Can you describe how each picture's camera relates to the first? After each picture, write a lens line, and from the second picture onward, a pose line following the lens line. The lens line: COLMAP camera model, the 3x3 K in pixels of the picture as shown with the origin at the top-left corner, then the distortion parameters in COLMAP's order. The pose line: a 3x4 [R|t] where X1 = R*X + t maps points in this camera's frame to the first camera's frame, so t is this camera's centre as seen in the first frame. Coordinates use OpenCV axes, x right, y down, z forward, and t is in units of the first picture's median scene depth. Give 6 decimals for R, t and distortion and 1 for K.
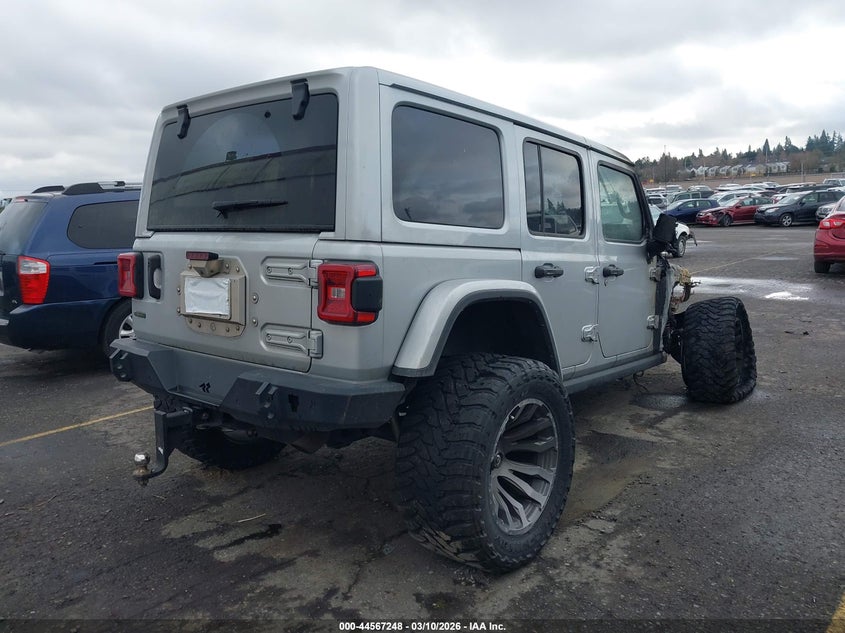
lens RADIAL K [[676.8, 0, 422.5], [0, 676.8, 316.5], [0, 0, 1]] dist [-0.004087, -0.006906]
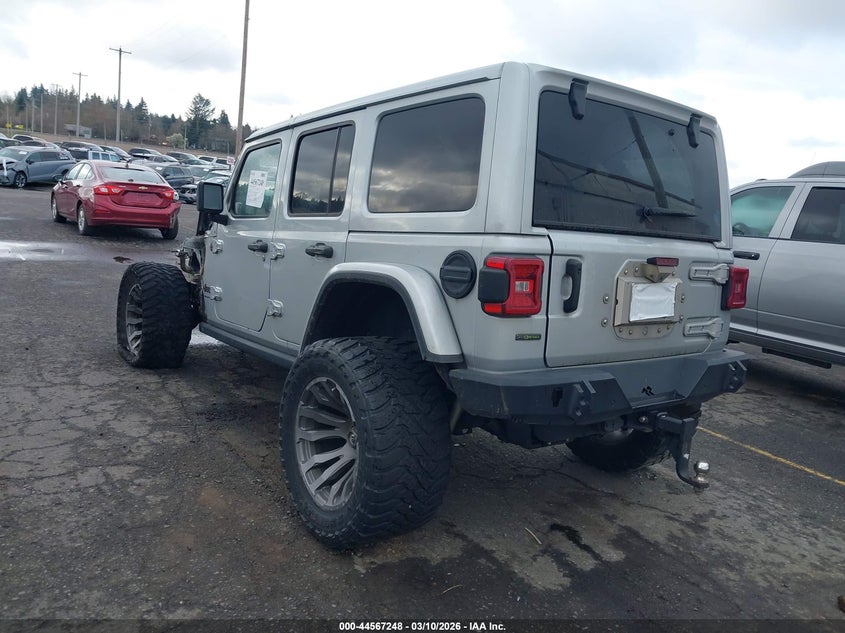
lens RADIAL K [[676.8, 0, 422.5], [0, 676.8, 316.5], [0, 0, 1]] dist [-0.004087, -0.006906]
pose [[0.212233, -0.119902, 0.969835, -1.315774], [0.044211, 0.992606, 0.113042, -0.130912], [-0.976219, 0.018886, 0.215964, 1.073630]]
